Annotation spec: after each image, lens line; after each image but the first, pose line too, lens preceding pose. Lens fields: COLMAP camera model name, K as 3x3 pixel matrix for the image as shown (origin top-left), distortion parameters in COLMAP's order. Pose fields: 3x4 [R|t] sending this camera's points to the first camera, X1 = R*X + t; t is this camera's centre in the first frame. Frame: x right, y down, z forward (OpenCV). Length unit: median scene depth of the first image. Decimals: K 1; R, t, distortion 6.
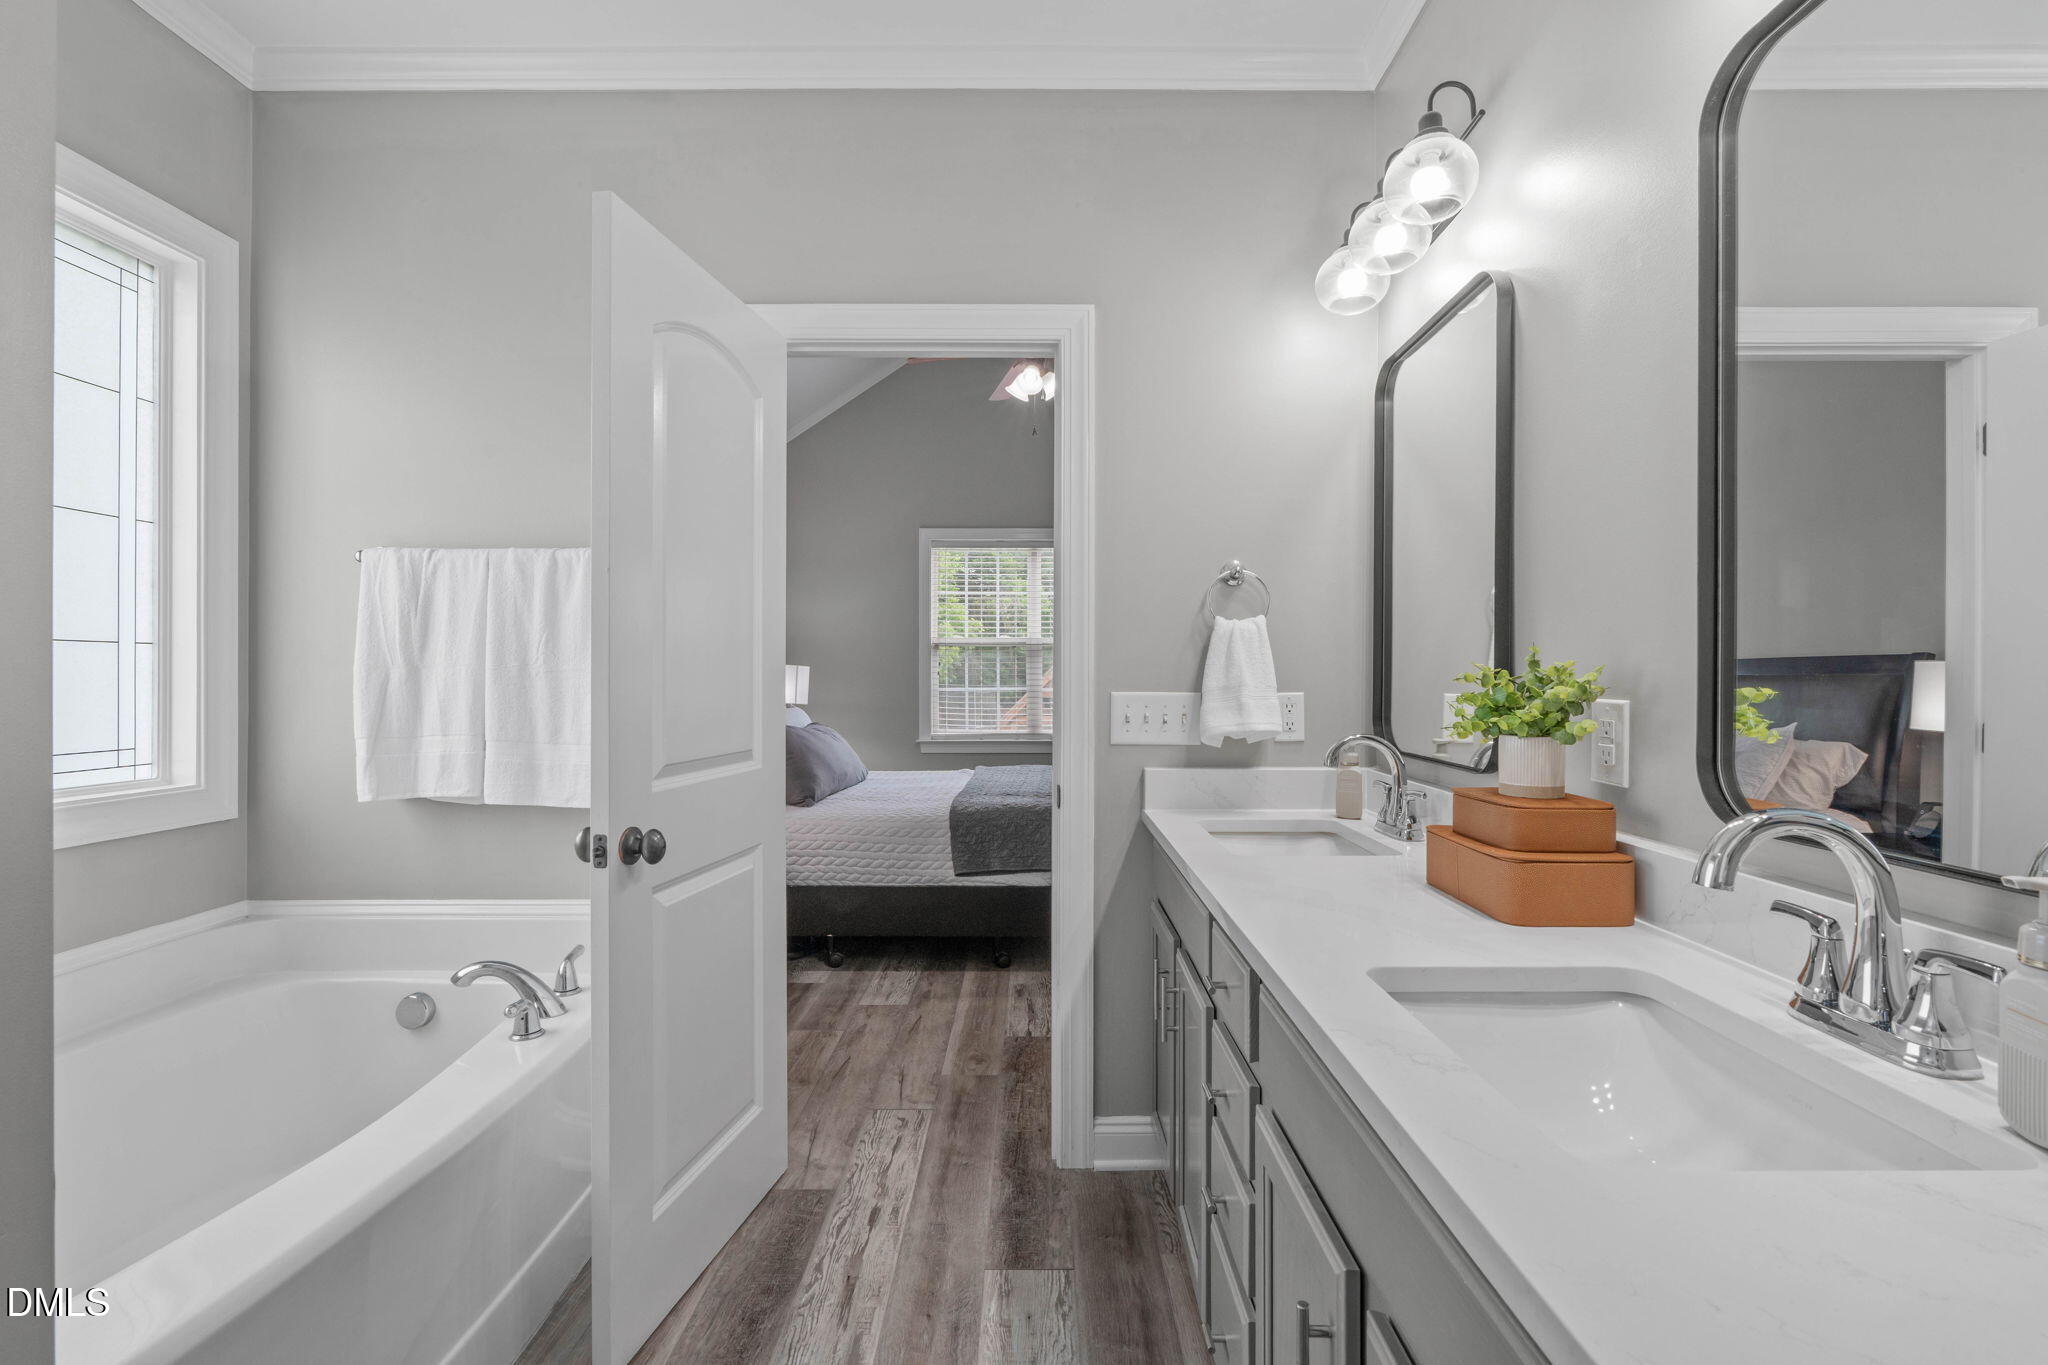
lens RADIAL K [[933.5, 0, 1031.7], [0, 933.5, 674.1], [0, 0, 1]] dist [-0.011618, 0.002650]
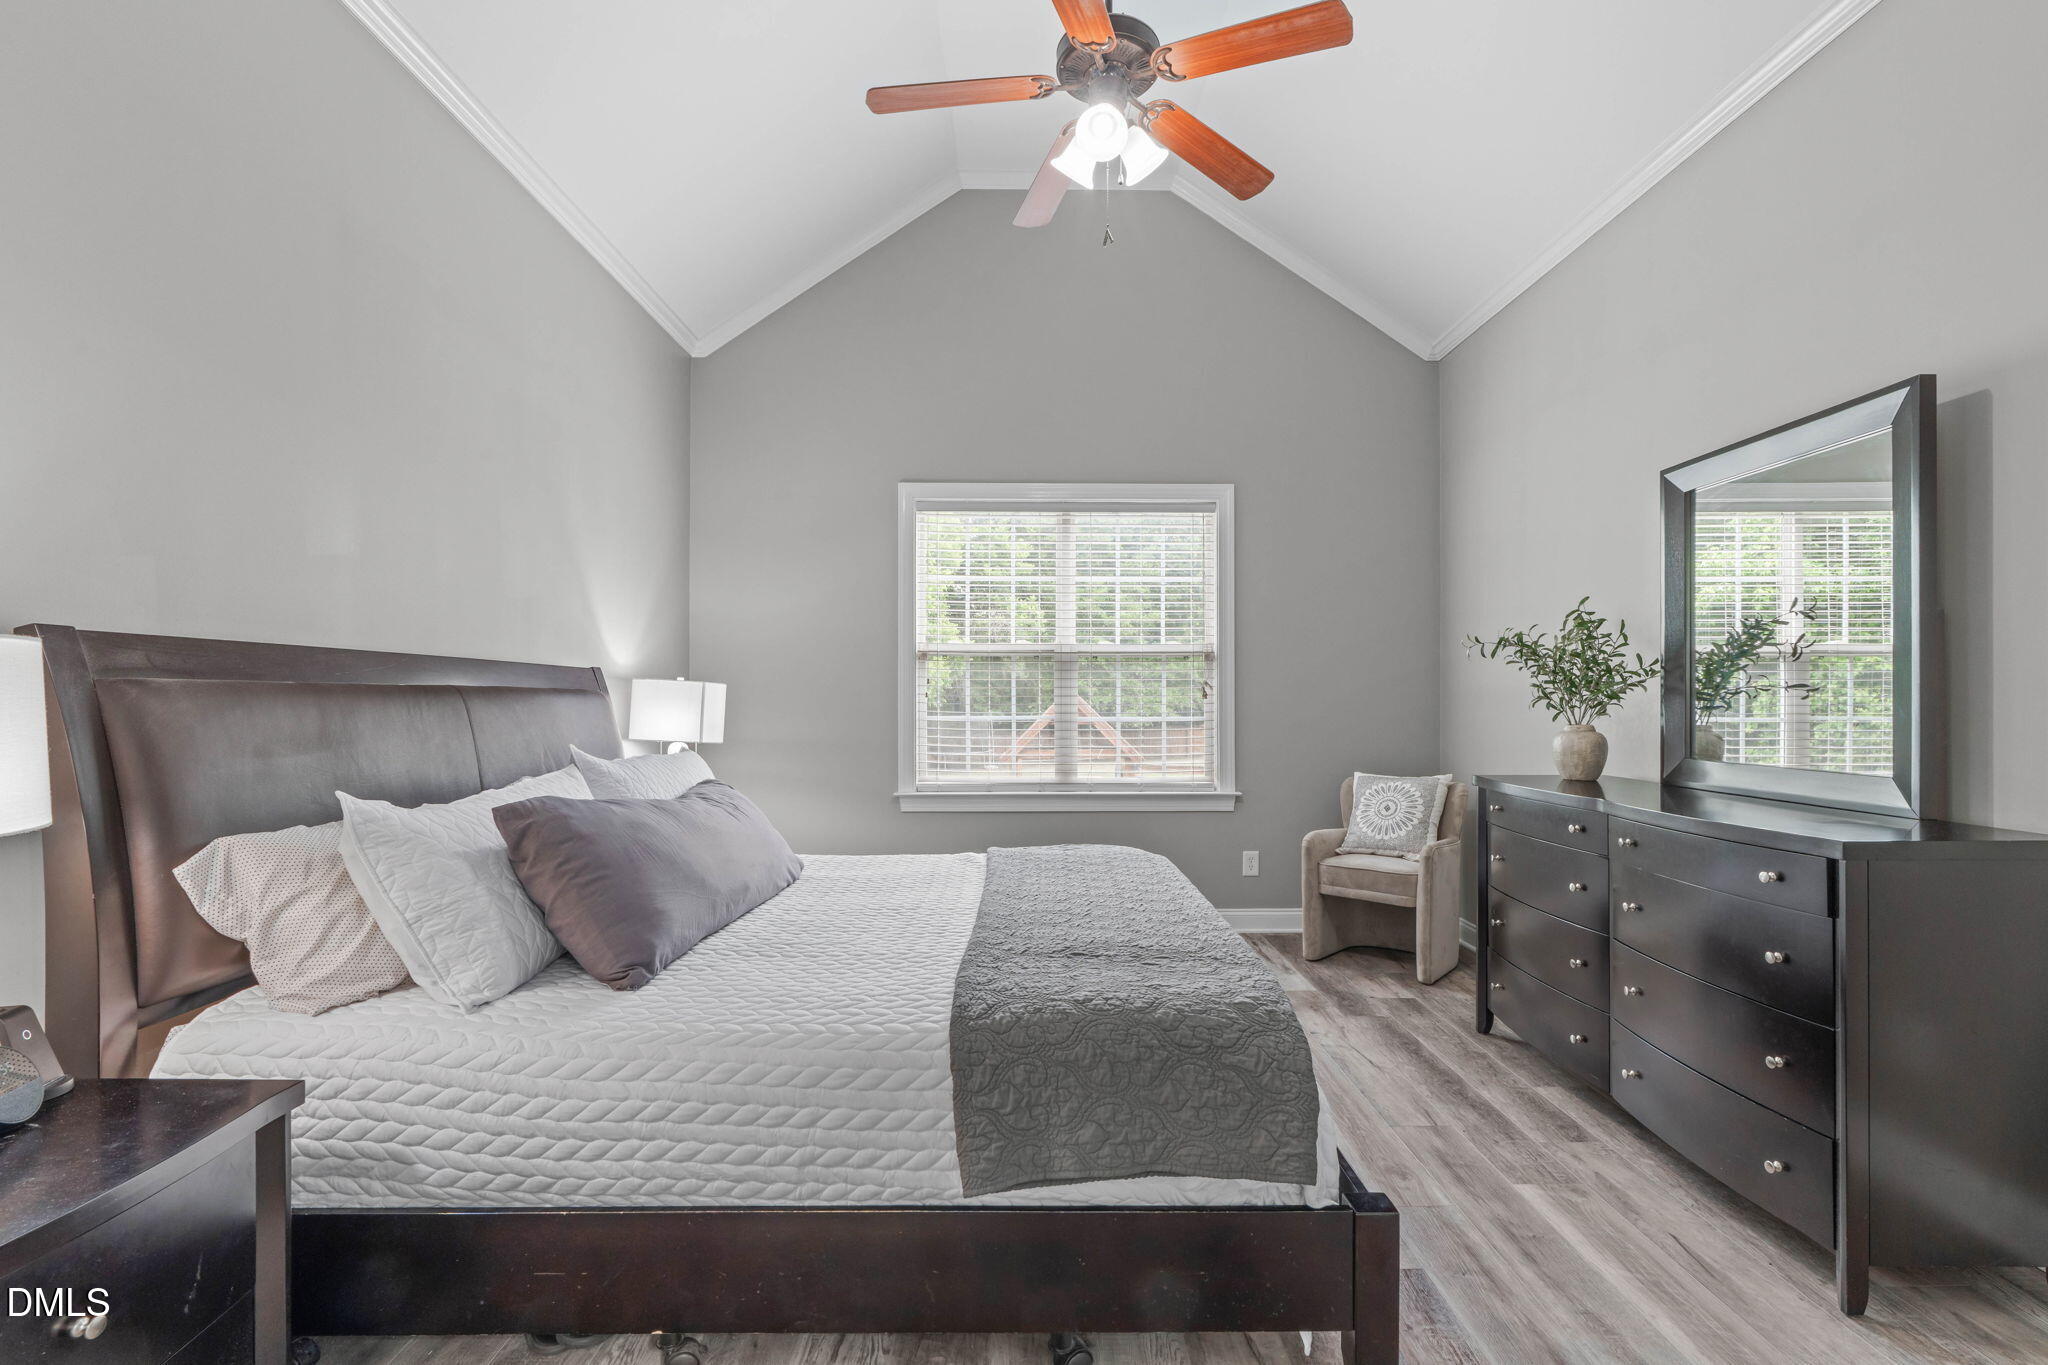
lens RADIAL K [[933.5, 0, 1021.7], [0, 933.5, 694.3], [0, 0, 1]] dist [-0.011618, 0.002650]
pose [[0.999999, -0.001656, 0.000006, -0.038926], [0.001656, 0.999993, -0.003322, 0.001530], [-0.000001, 0.003322, 0.999994, 0.407168]]
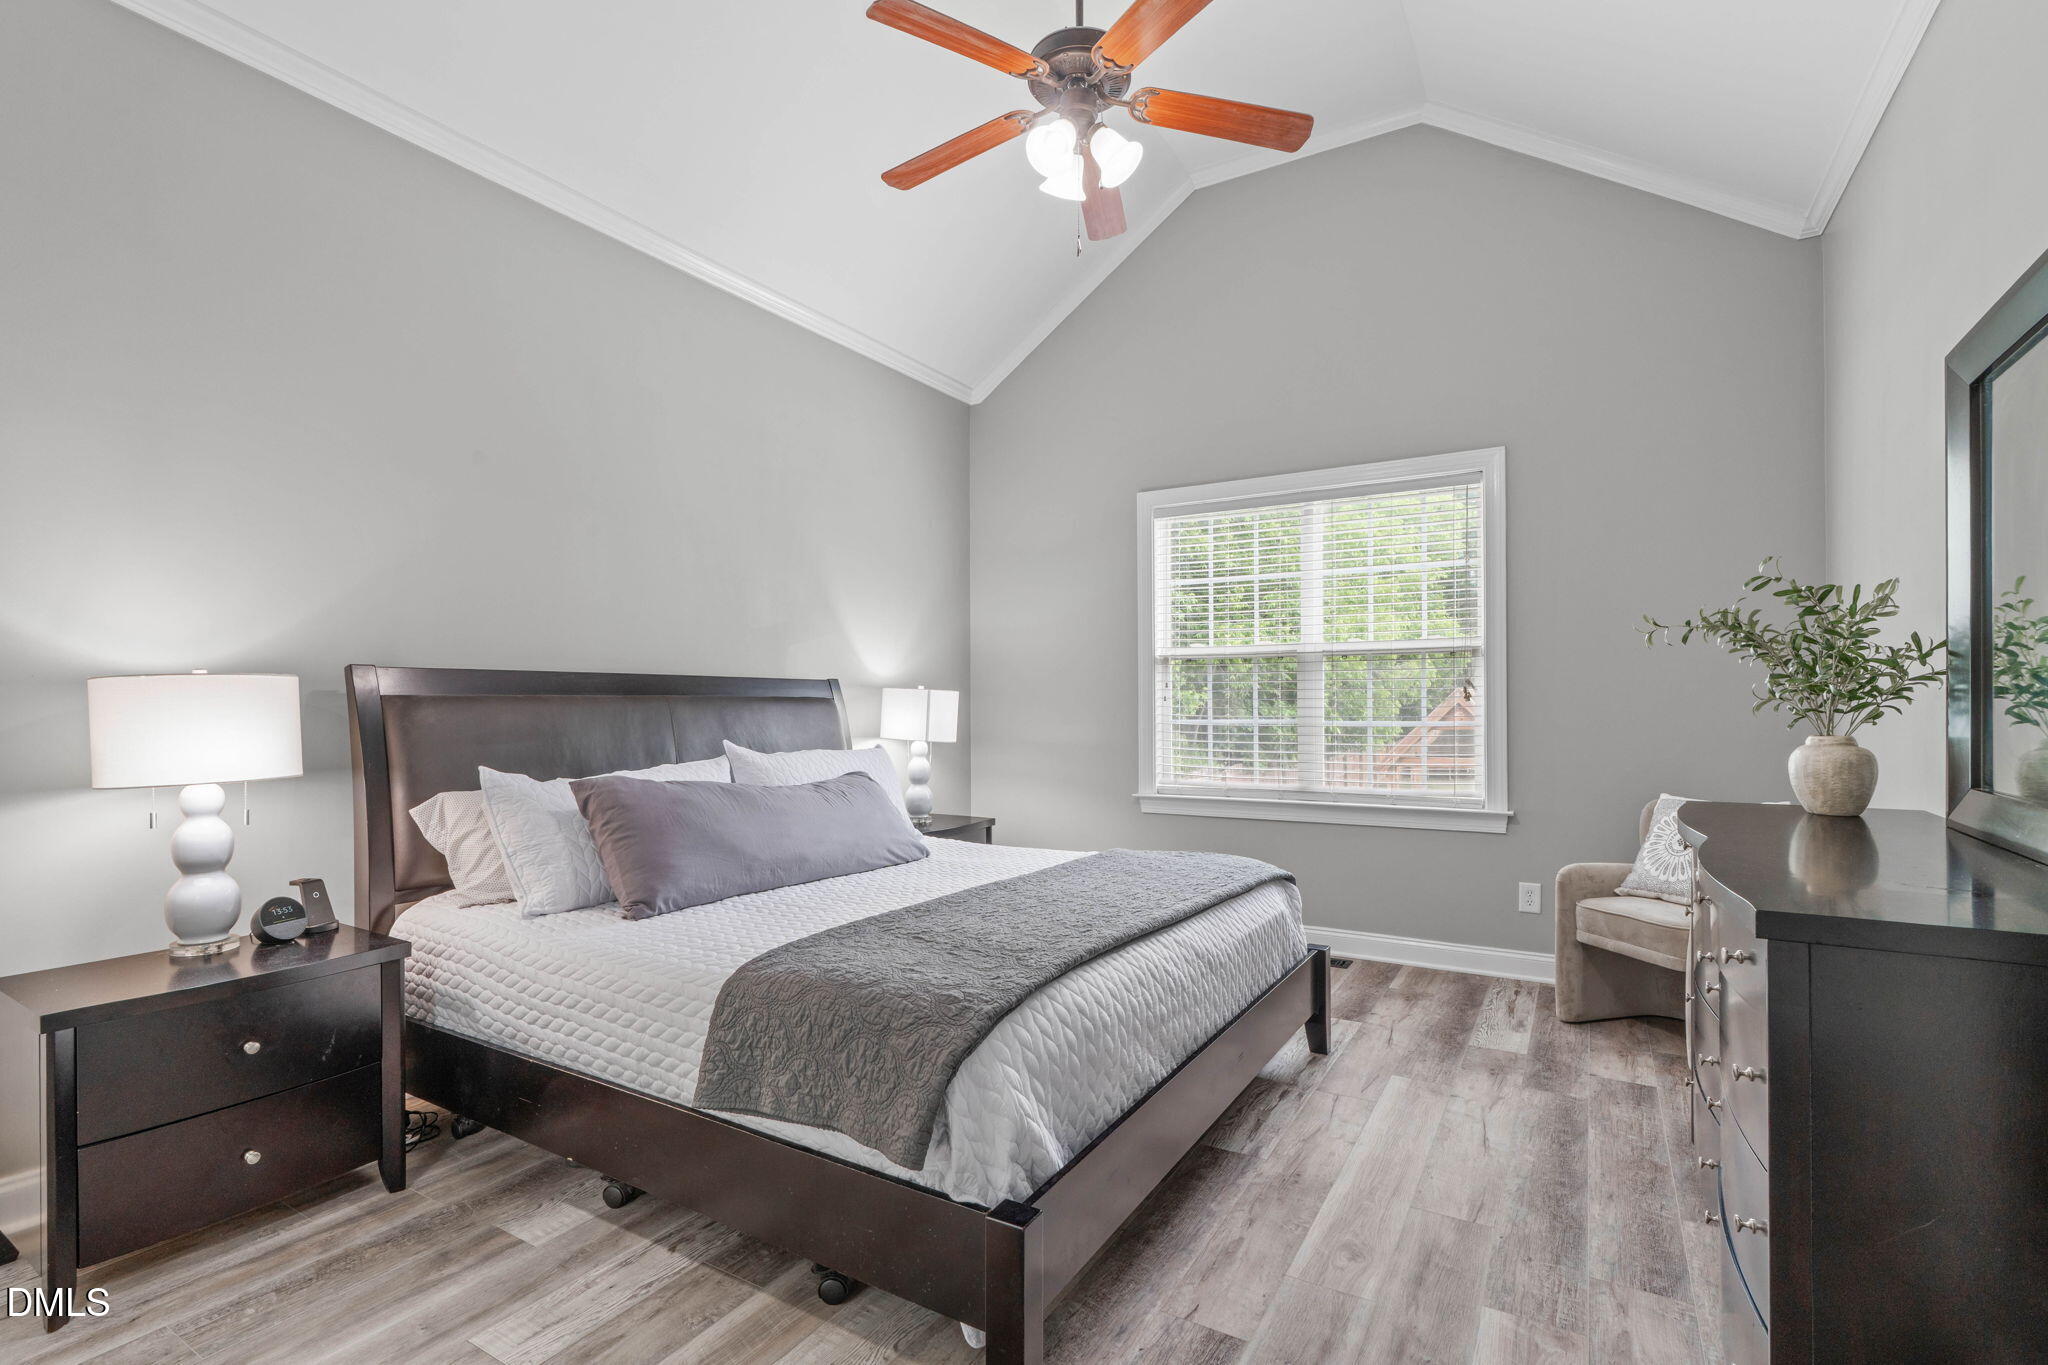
lens RADIAL K [[933.5, 0, 1020.8], [0, 933.5, 699.7], [0, 0, 1]] dist [-0.011618, 0.002650]
pose [[0.852058, -0.008176, -0.523384, 0.219431], [0.007705, 0.999966, -0.003076, 0.001767], [0.523391, -0.001412, 0.852091, 0.453540]]
